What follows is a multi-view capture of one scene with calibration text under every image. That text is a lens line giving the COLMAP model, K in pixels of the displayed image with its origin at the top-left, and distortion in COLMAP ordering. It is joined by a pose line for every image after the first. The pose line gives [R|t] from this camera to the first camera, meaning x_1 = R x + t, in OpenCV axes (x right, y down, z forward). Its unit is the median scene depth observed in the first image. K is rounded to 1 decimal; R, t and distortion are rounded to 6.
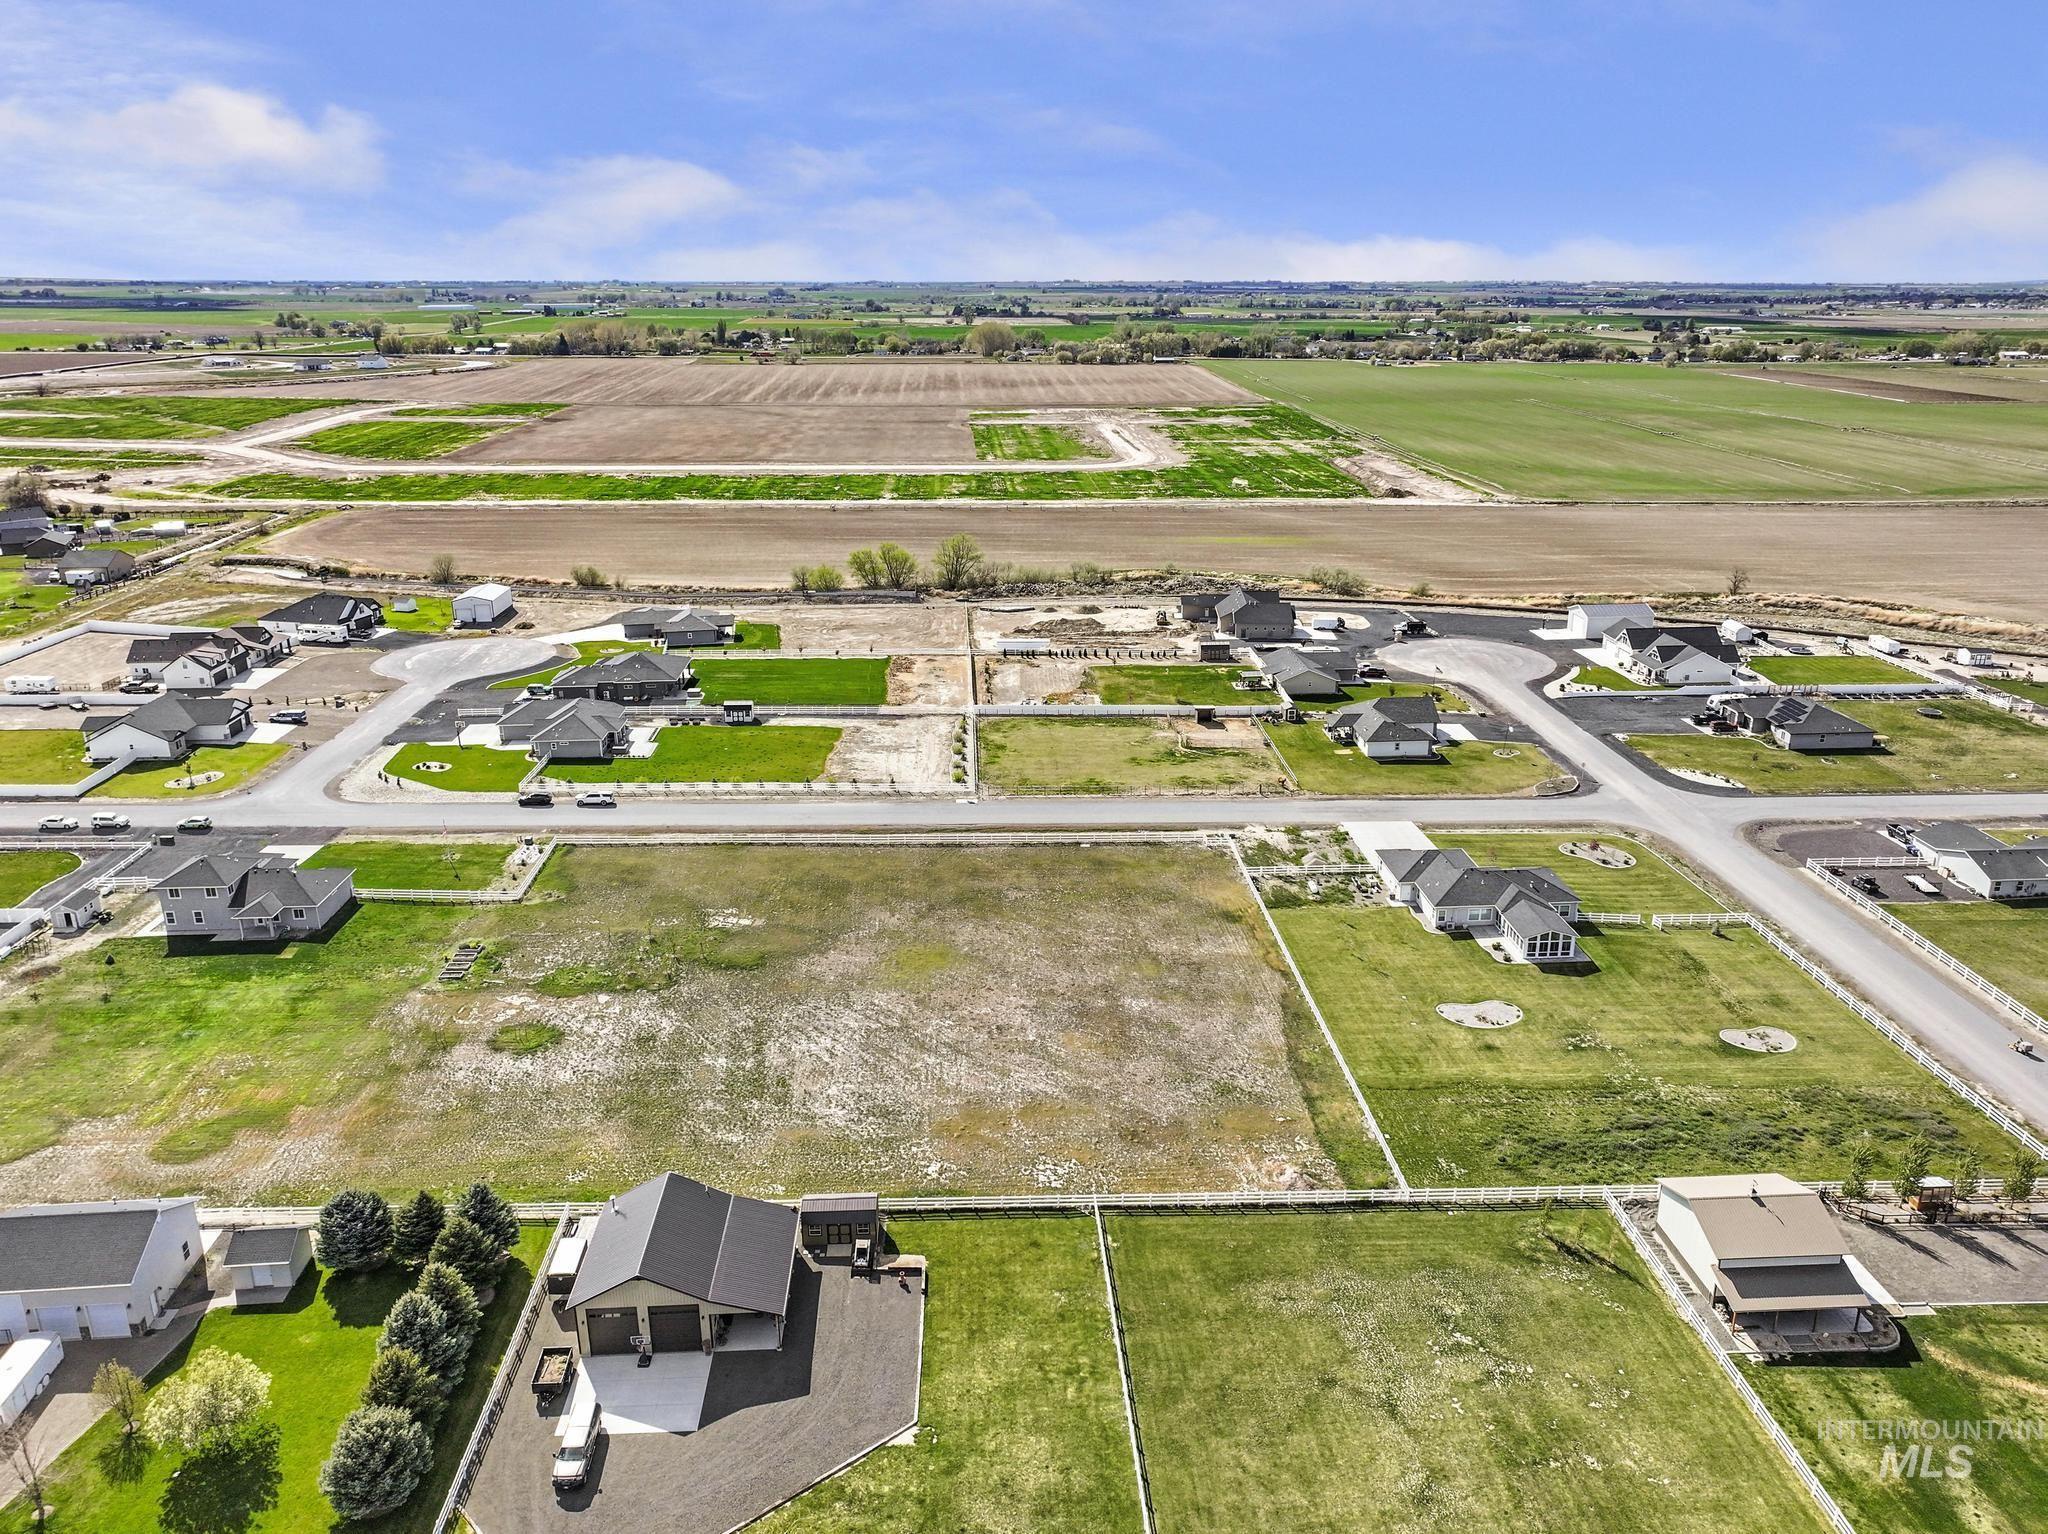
lens RADIAL K [[1462.2, 0, 1032.2], [0, 1462.2, 768.1], [0, 0, 1]] dist [0.007097, 0.001560]
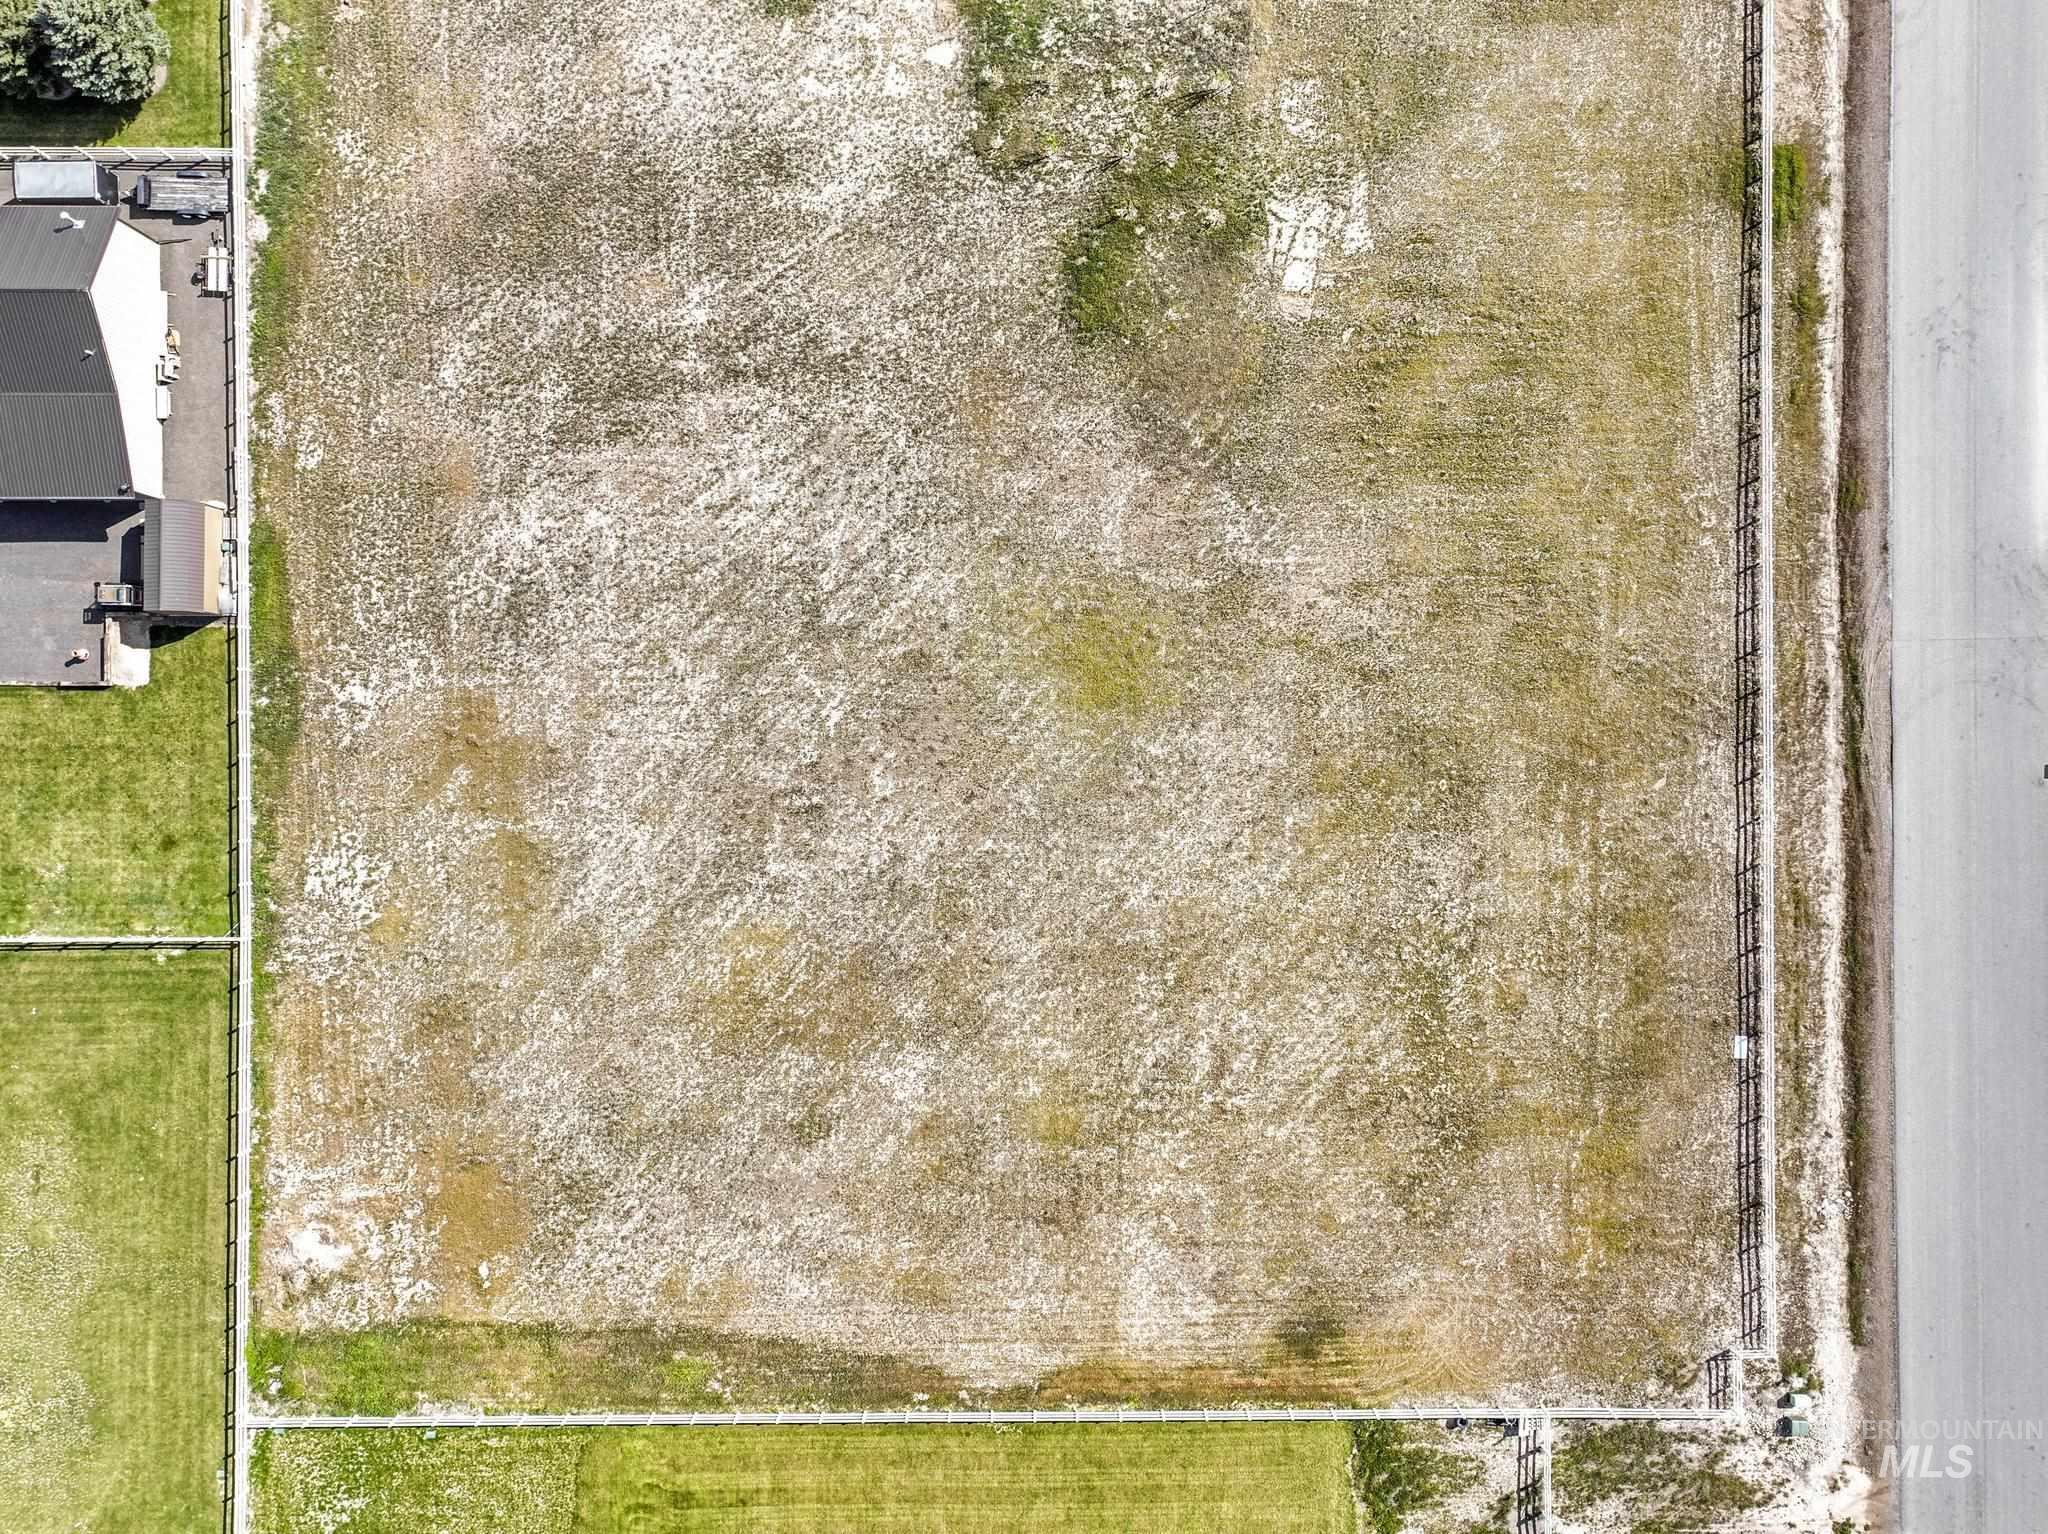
lens RADIAL K [[1462.2, 0, 1018.5], [0, 1462.2, 768.9], [0, 0, 1]] dist [0.007097, 0.001560]
pose [[-0.048453, 0.998655, -0.018447, -0.026517], [-0.314101, 0.002298, 0.949387, -0.304621], [0.948153, 0.051794, 0.313567, 0.769858]]
